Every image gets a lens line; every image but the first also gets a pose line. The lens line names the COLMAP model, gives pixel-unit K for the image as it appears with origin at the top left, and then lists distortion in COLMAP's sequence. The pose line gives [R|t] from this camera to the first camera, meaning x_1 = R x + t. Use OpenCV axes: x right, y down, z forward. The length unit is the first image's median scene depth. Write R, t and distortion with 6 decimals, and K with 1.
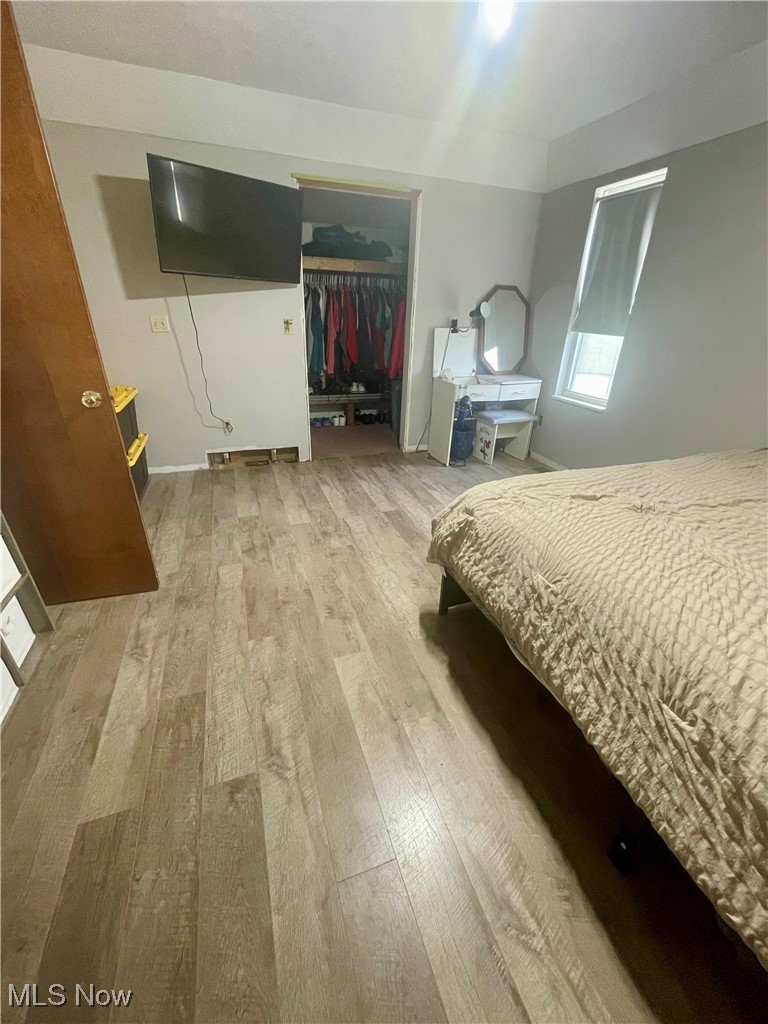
lens RADIAL K [[413.8, 0, 384.0], [0, 413.8, 512.0], [0, 0, 1]] dist [0.001298, 0.000393]
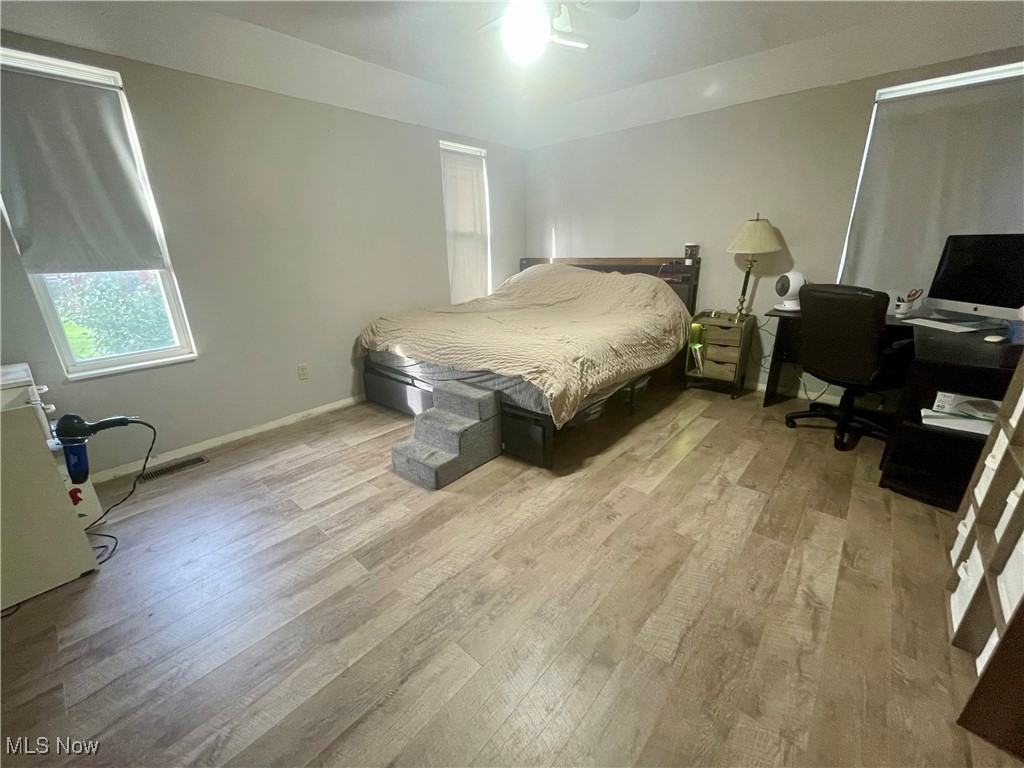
lens RADIAL K [[413.8, 0, 512.0], [0, 413.8, 384.0], [0, 0, 1]] dist [0.001298, 0.000393]
pose [[-0.487387, -0.300651, 0.819794, -0.788284], [0.388841, 0.765896, 0.512060, -0.663393], [-0.781829, 0.568341, -0.256382, 1.334399]]
